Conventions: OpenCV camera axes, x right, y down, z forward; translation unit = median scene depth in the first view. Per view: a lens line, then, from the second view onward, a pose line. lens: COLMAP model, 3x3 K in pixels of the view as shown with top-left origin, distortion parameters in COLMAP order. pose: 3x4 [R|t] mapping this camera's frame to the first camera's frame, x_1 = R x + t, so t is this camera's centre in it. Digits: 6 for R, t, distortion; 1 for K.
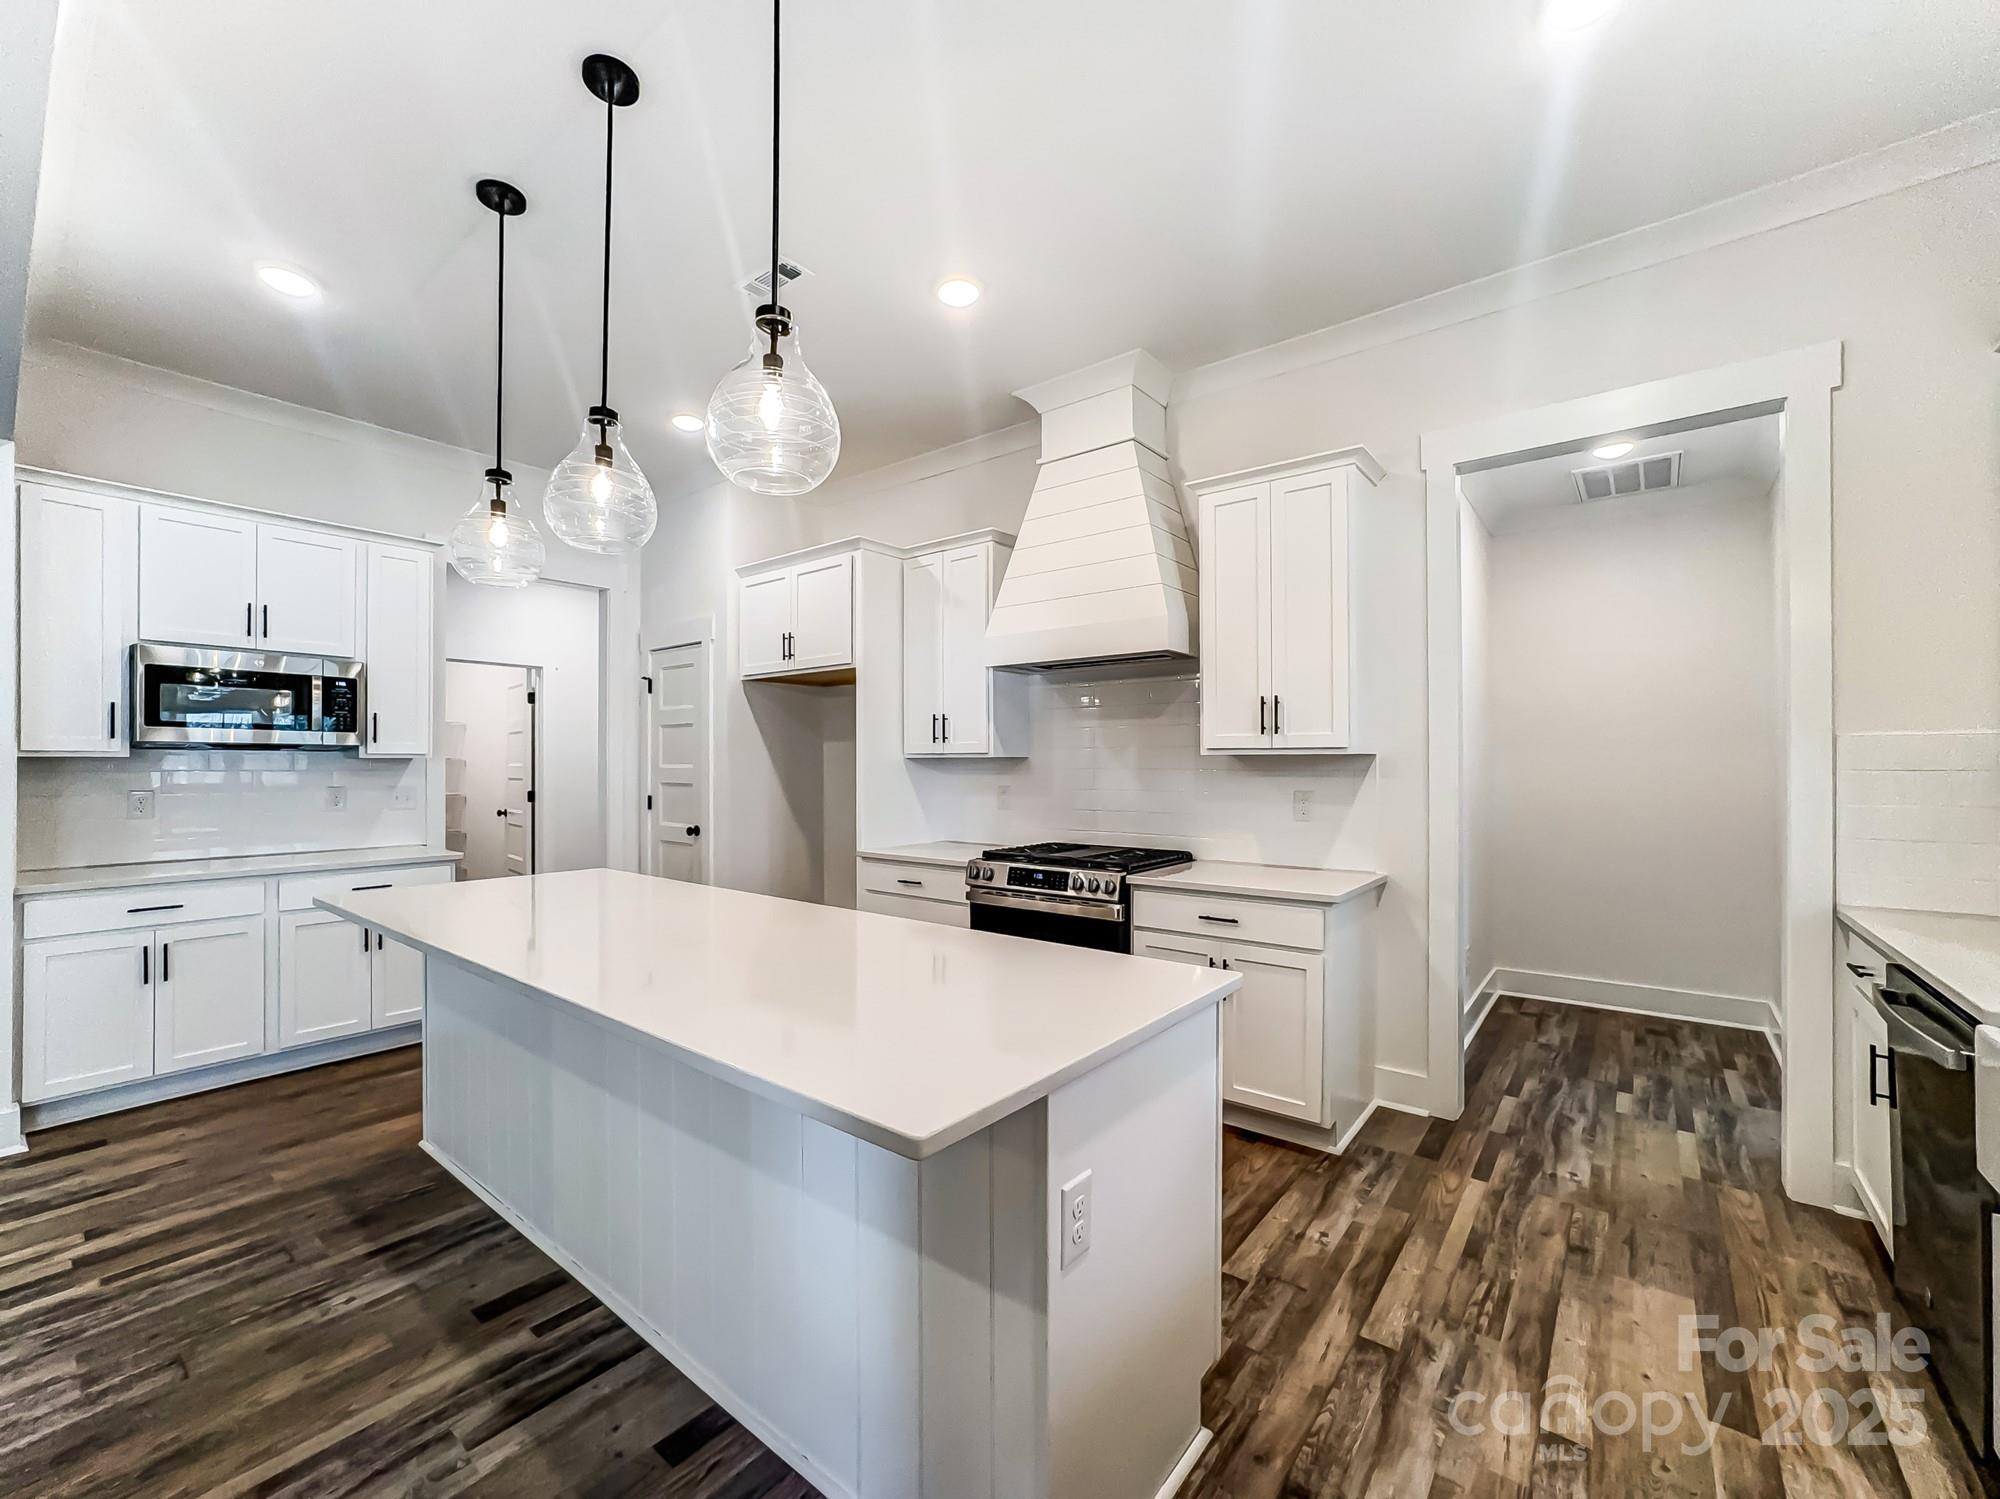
lens RADIAL K [[829.0, 0, 986.8], [0, 829.0, 757.0], [0, 0, 1]] dist [-0.016262, 0.002908]
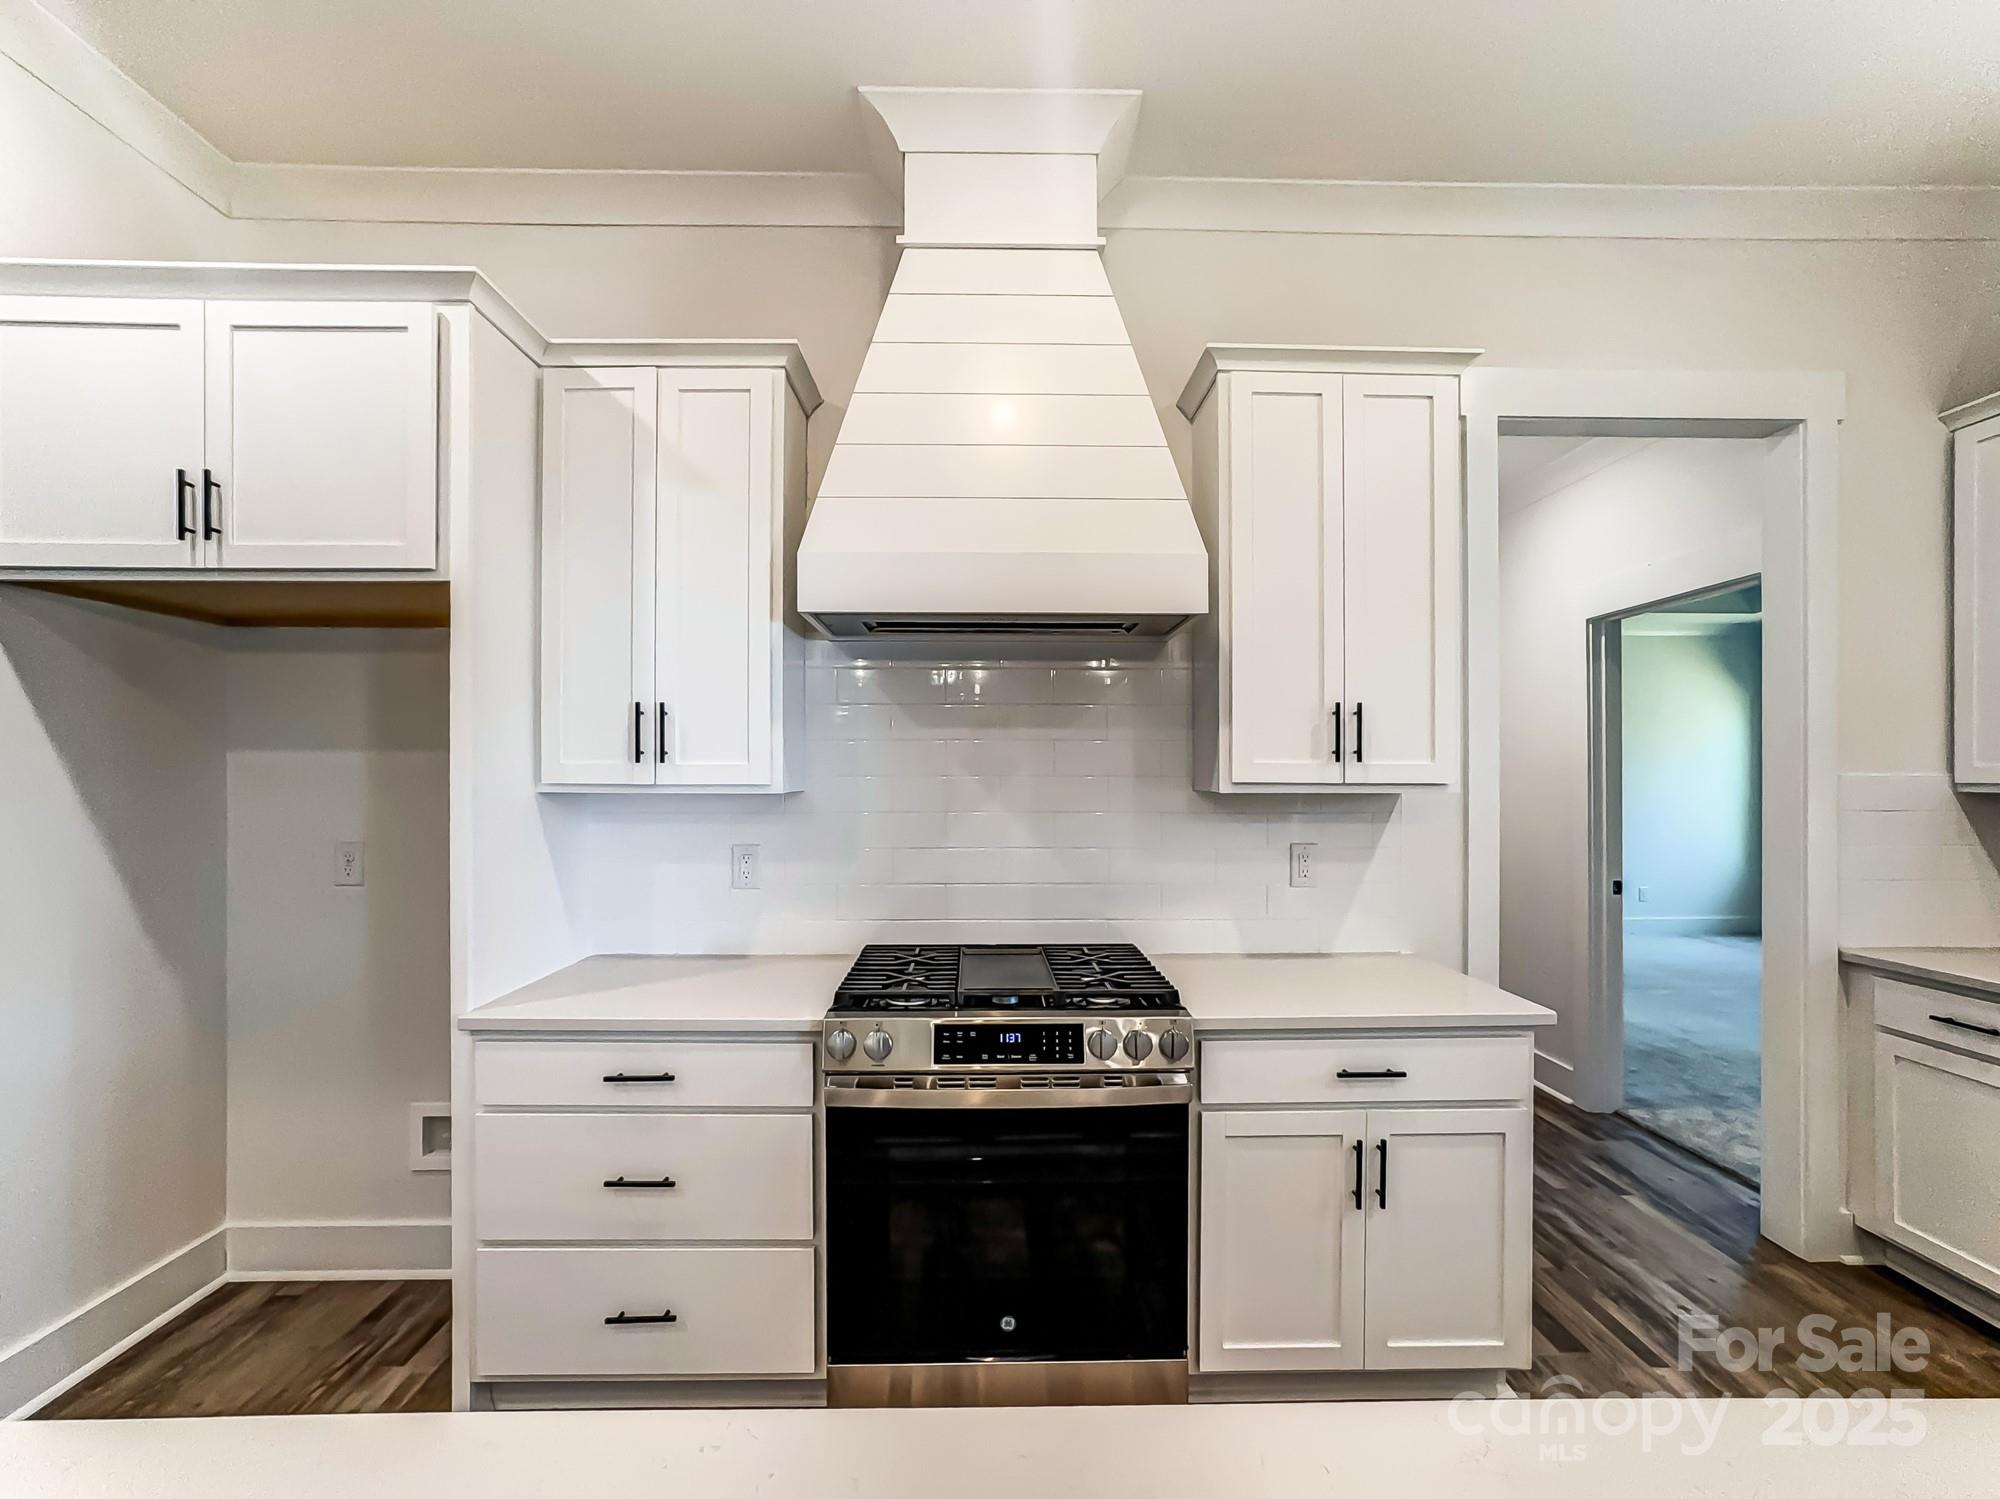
lens RADIAL K [[871.8, 0, 971.4], [0, 871.8, 770.3], [0, 0, 1]] dist [-0.012328, 0.000227]
pose [[0.766226, 0.004185, 0.642557, -0.295323], [-0.009113, 0.999949, 0.004354, -0.020320], [-0.642506, -0.009192, 0.766225, 0.612853]]
